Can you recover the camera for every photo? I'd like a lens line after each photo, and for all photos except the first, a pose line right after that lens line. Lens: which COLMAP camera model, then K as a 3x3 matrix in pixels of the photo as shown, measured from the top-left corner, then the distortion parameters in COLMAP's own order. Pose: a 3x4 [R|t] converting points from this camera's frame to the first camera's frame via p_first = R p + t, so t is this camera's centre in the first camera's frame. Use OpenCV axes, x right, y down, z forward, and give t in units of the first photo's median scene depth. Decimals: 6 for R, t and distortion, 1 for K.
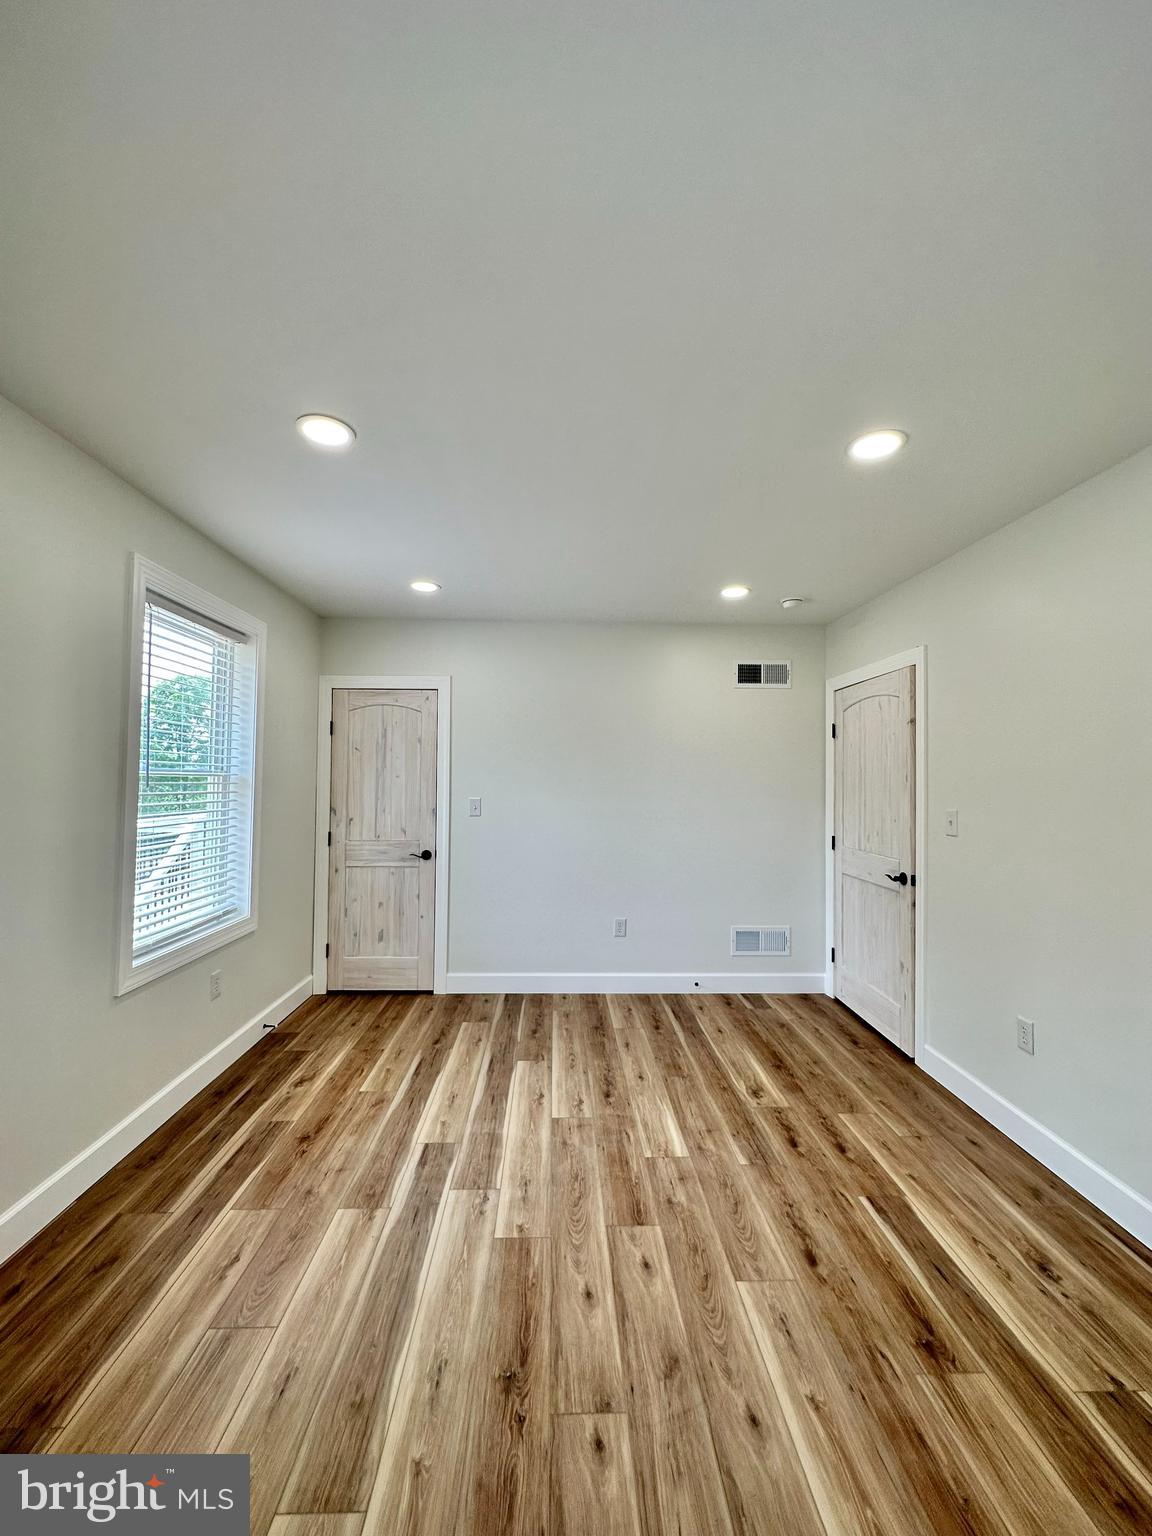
lens RADIAL K [[613.7, 0, 573.2], [0, 613.7, 766.9], [0, 0, 1]] dist [-0.001837, -0.000132]
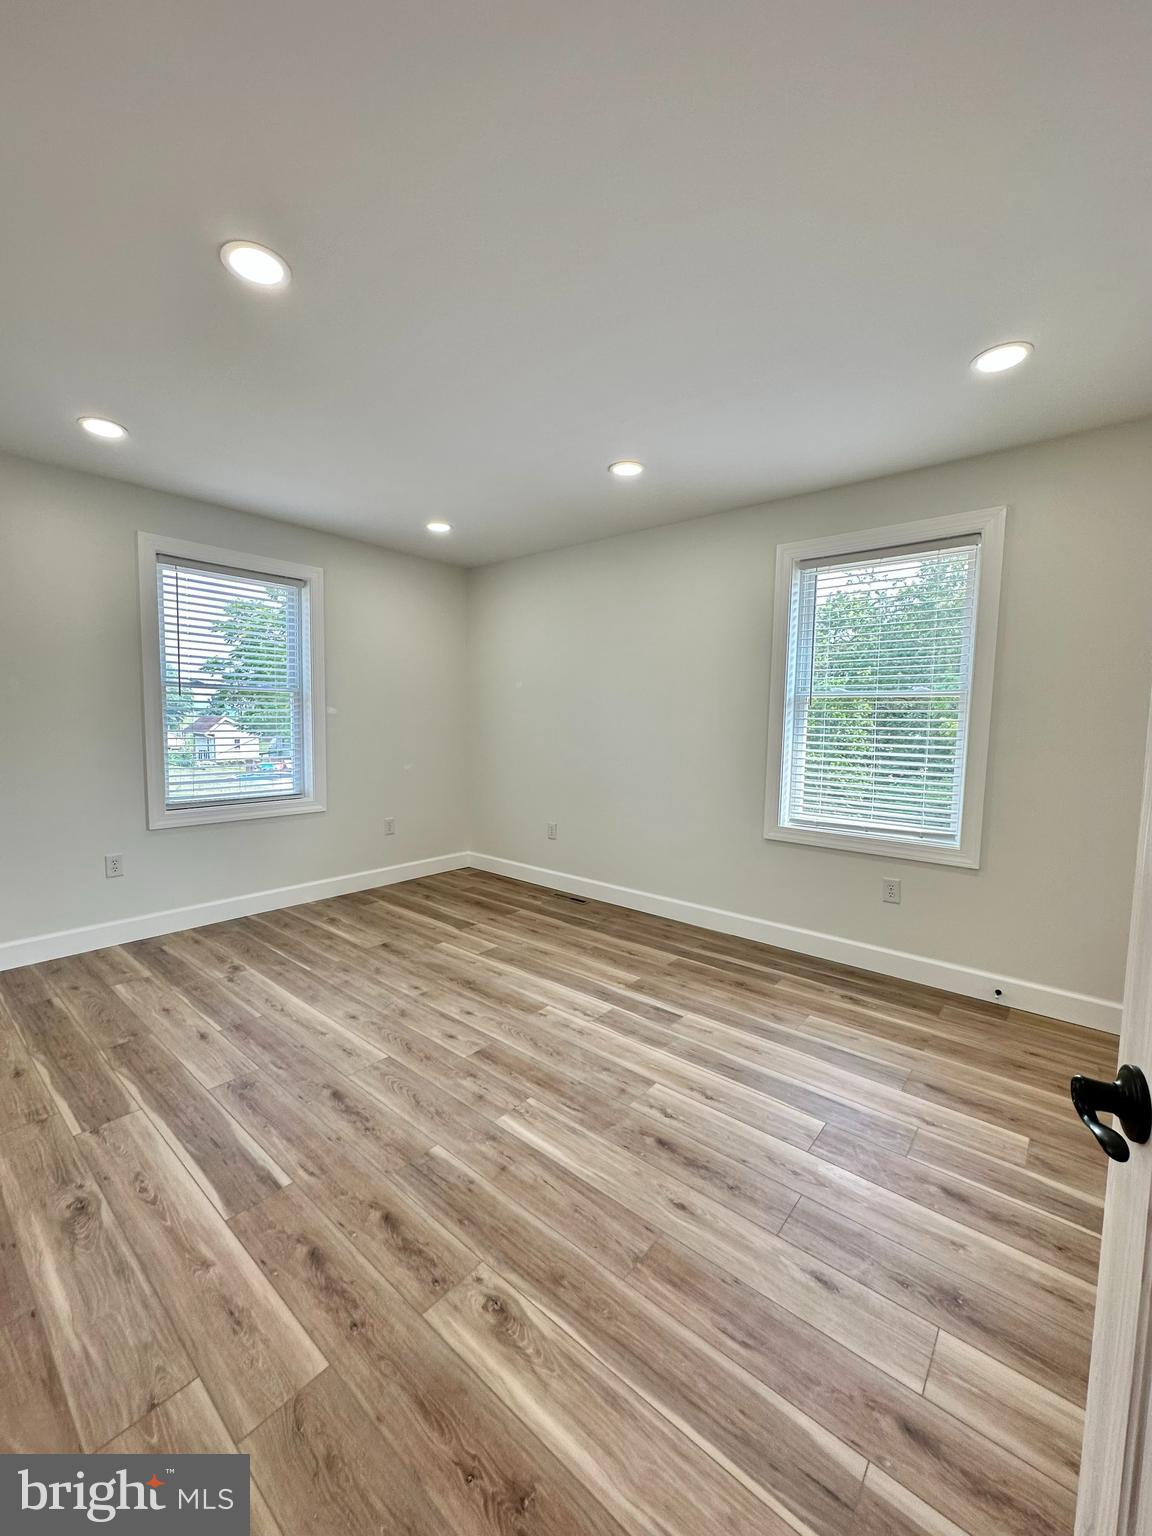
lens RADIAL K [[602.4, 0, 579.2], [0, 602.4, 793.2], [0, 0, 1]] dist [-0.001476, -0.000027]
pose [[-0.661801, 0.068561, -0.746537, 0.682519], [-0.005547, 0.995334, 0.096328, 0.104706], [0.749659, 0.067891, -0.658333, 1.565854]]
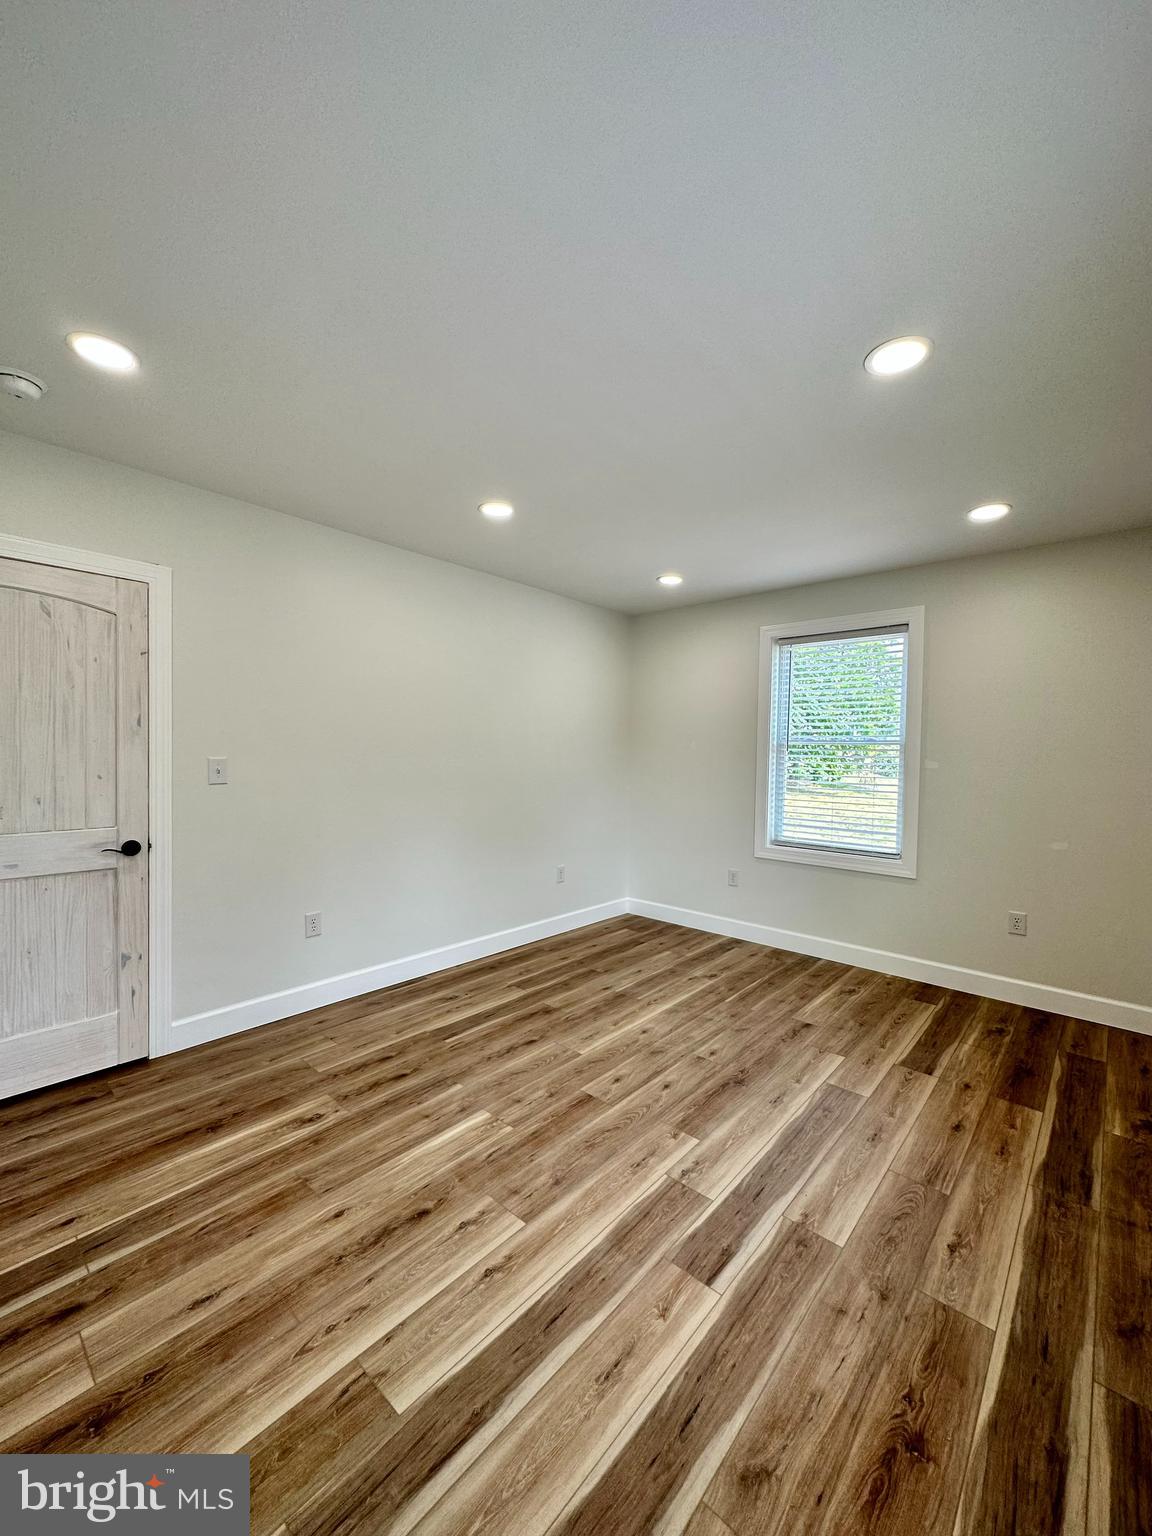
lens RADIAL K [[613.7, 0, 573.2], [0, 613.7, 766.9], [0, 0, 1]] dist [-0.001837, -0.000132]
pose [[-0.726059, -0.041974, 0.686350, -0.567038], [-0.040902, 0.999004, 0.017826, 0.052646], [-0.686415, -0.015130, -0.727053, 1.598918]]
